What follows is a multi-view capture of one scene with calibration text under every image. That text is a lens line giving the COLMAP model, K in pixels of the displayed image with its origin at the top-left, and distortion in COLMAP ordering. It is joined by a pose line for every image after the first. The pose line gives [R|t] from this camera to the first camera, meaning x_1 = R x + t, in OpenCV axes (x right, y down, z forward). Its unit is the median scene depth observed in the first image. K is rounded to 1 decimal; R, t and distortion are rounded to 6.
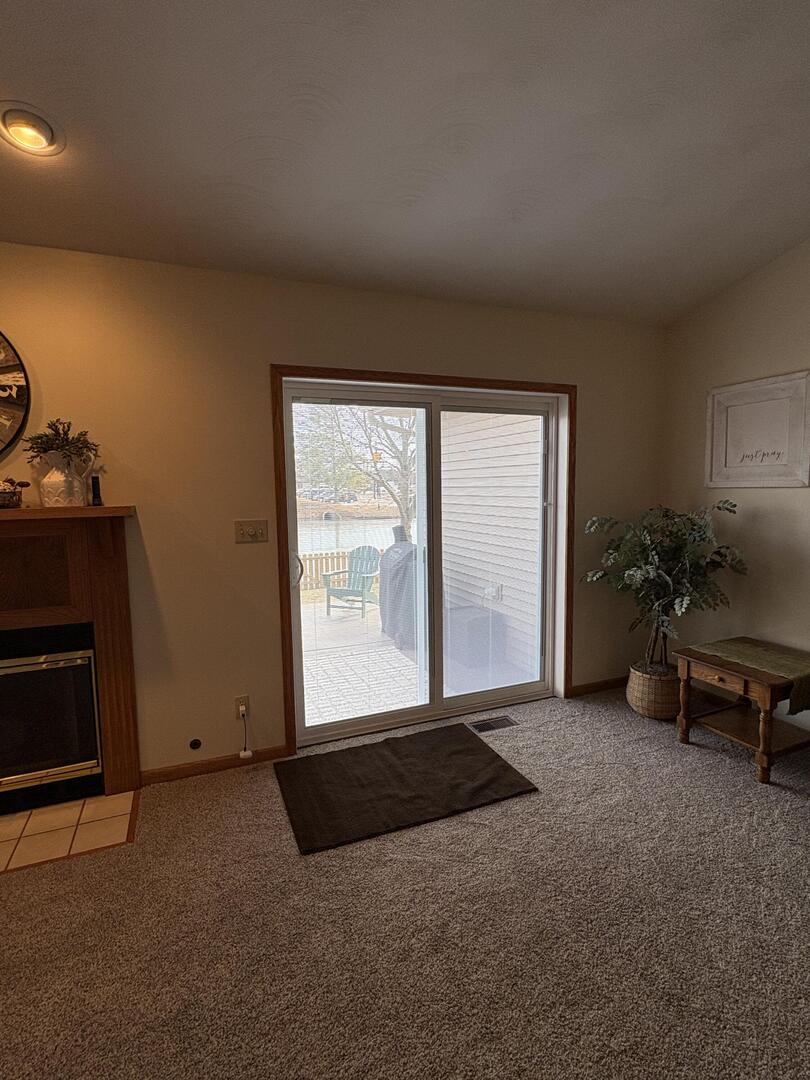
lens RADIAL K [[533.3, 0, 405.2], [0, 533.3, 542.5], [0, 0, 1]] dist [-0.001051, 0.000608]
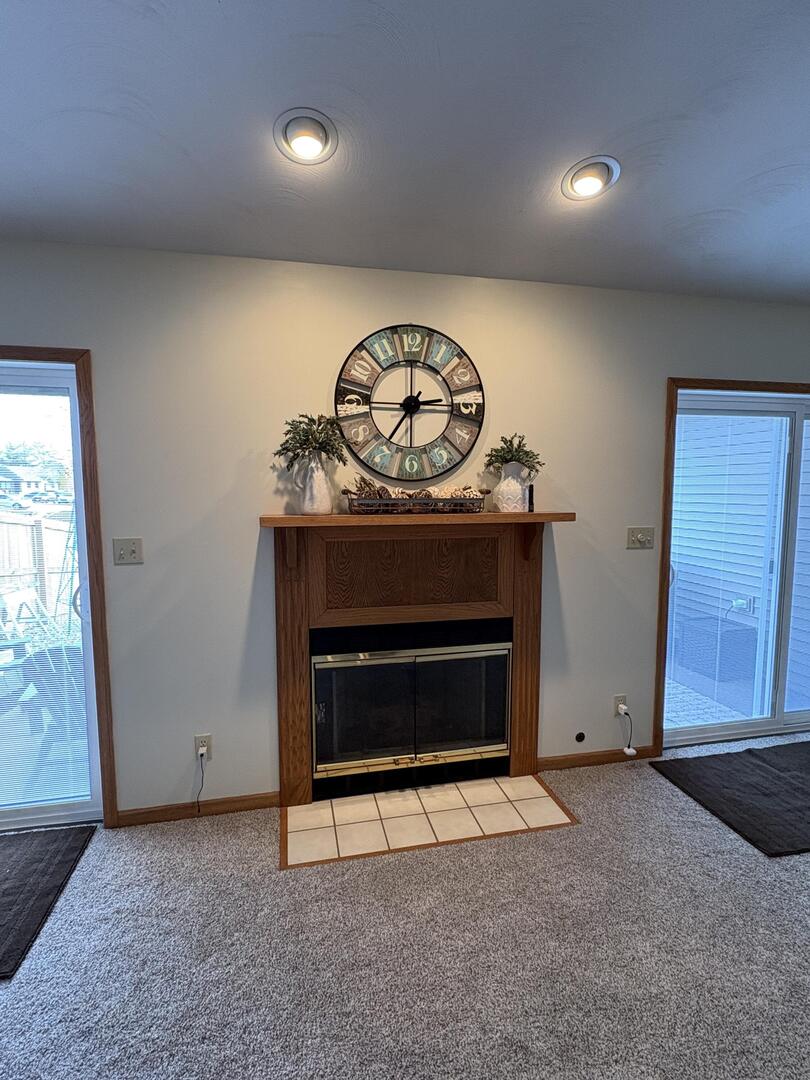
lens RADIAL K [[533.3, 0, 397.0], [0, 533.3, 540.8], [0, 0, 1]] dist [-0.001051, 0.000608]
pose [[0.983841, 0.030544, -0.176422, -0.539646], [-0.031441, 0.999503, -0.002292, 0.001675], [0.176264, 0.007802, 0.984312, -0.103926]]
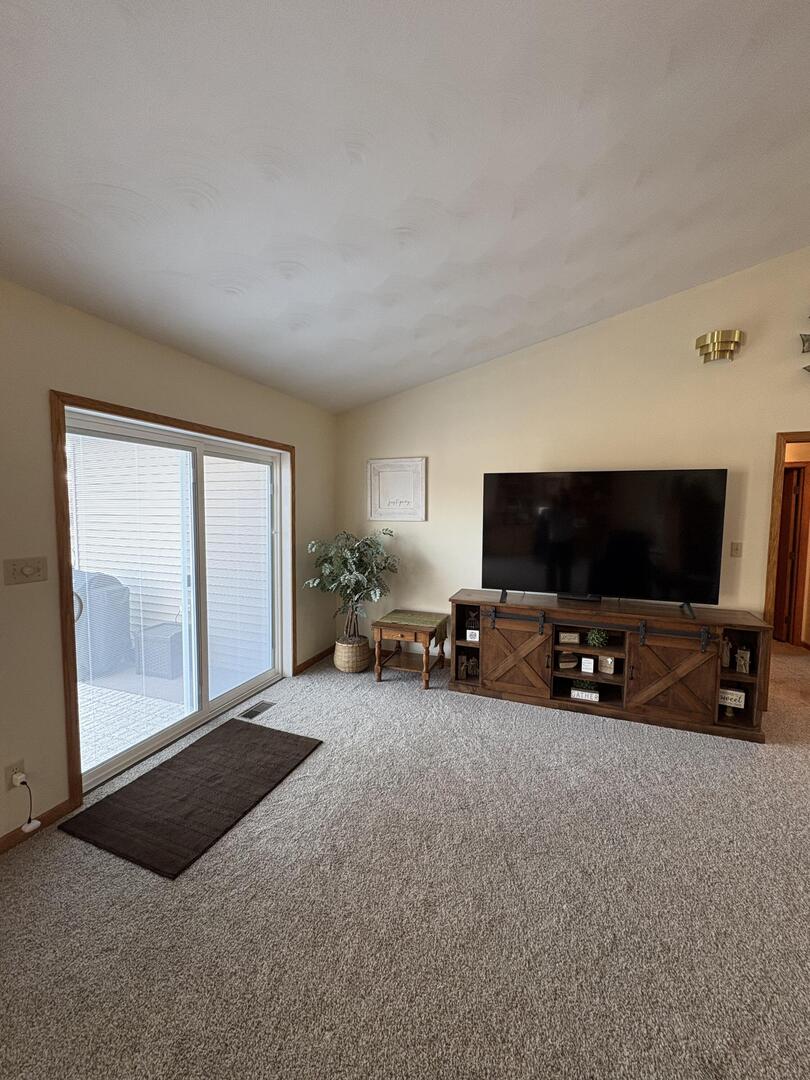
lens RADIAL K [[430.4, 0, 406.3], [0, 430.4, 536.9], [0, 0, 1]] dist [-0.001805, -0.000525]
pose [[0.683055, -0.024871, 0.729943, -0.356510], [0.056551, 0.998221, -0.018906, -0.026307], [-0.728174, 0.054193, 0.683246, 0.042432]]
